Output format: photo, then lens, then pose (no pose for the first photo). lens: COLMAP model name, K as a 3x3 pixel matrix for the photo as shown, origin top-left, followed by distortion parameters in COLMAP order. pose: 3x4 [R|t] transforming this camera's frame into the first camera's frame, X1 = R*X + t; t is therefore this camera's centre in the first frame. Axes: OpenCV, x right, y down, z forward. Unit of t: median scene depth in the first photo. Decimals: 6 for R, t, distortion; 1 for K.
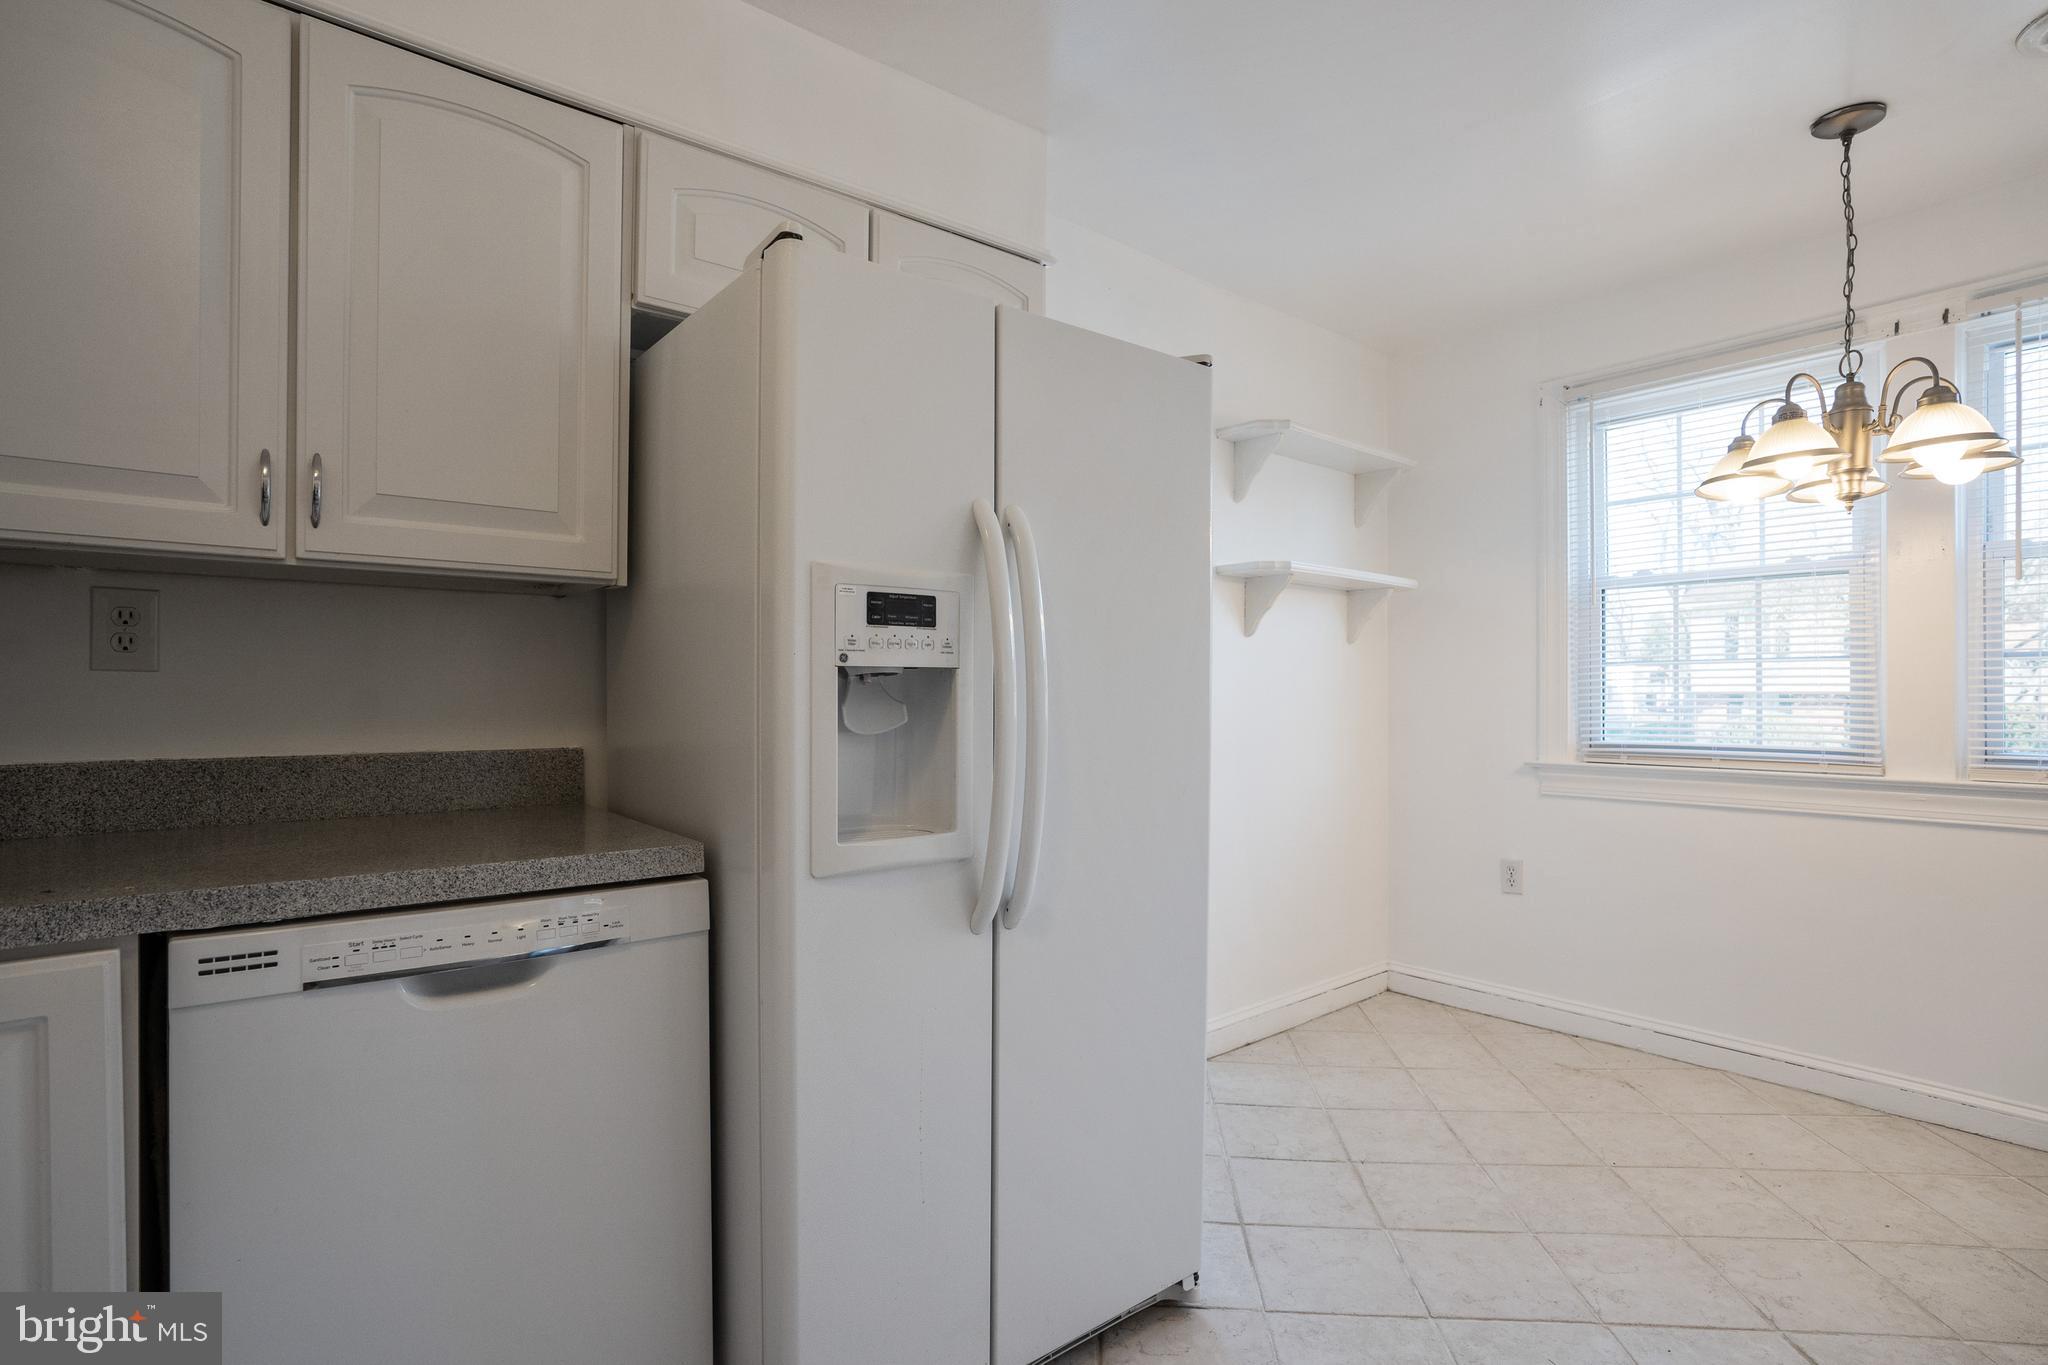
lens RADIAL K [[1021.9, 0, 992.8], [0, 1021.9, 708.6], [0, 0, 1]] dist [-0.028788, 0.000045]
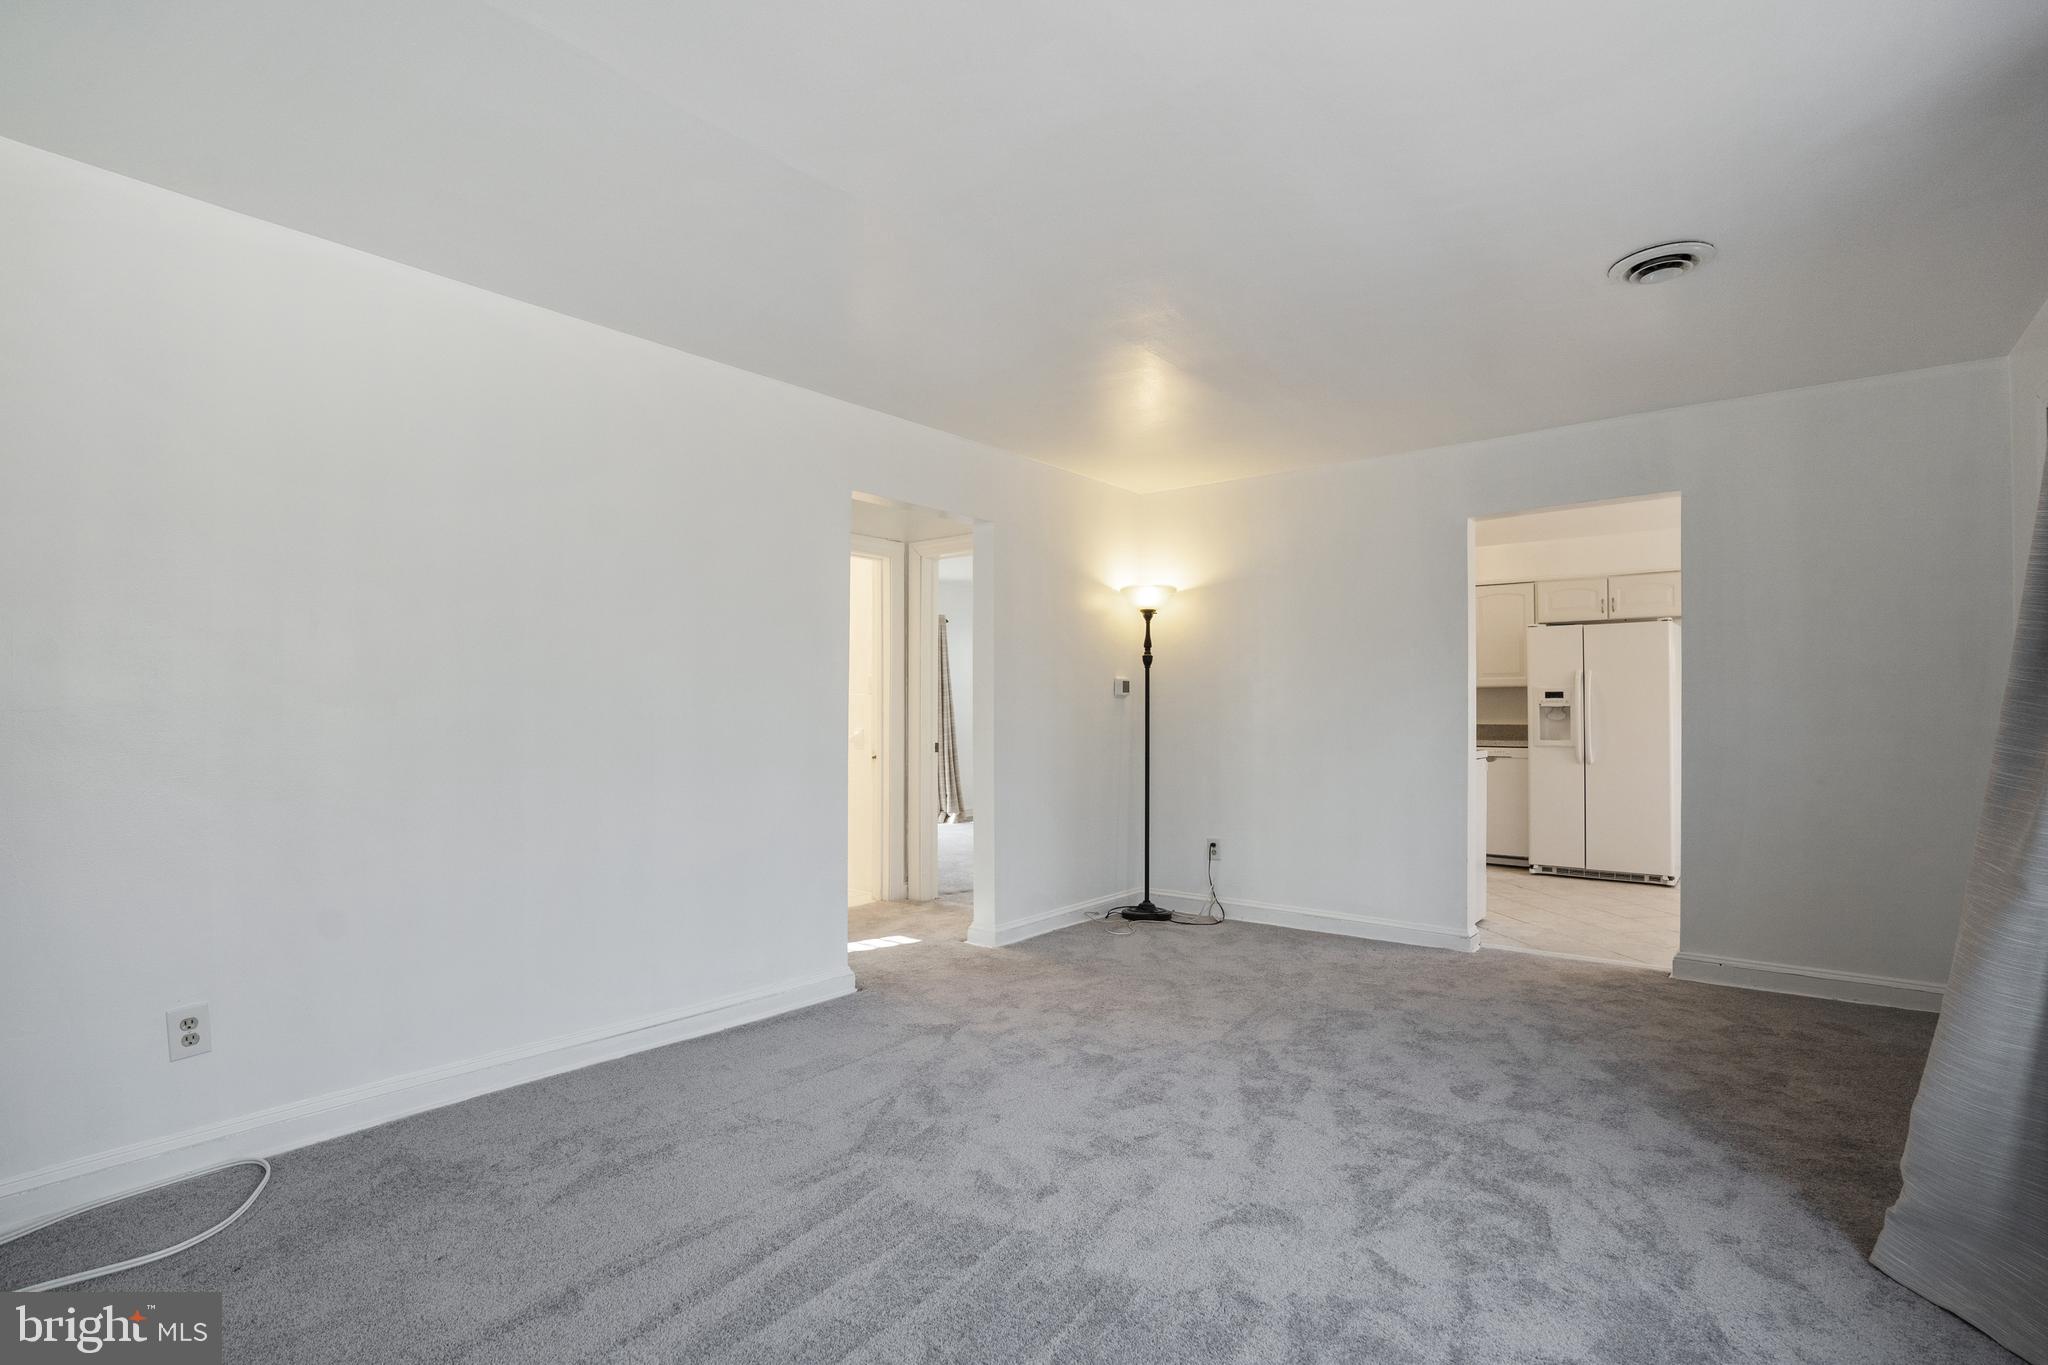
lens RADIAL K [[988.5, 0, 1015.5], [0, 988.5, 718.2], [0, 0, 1]] dist [-0.029569, 0.000142]
pose [[0.222915, 0.007136, -0.974812, 4.037455], [-0.002471, 0.999974, 0.006755, -0.008410], [0.974835, 0.000903, 0.222927, -2.665423]]
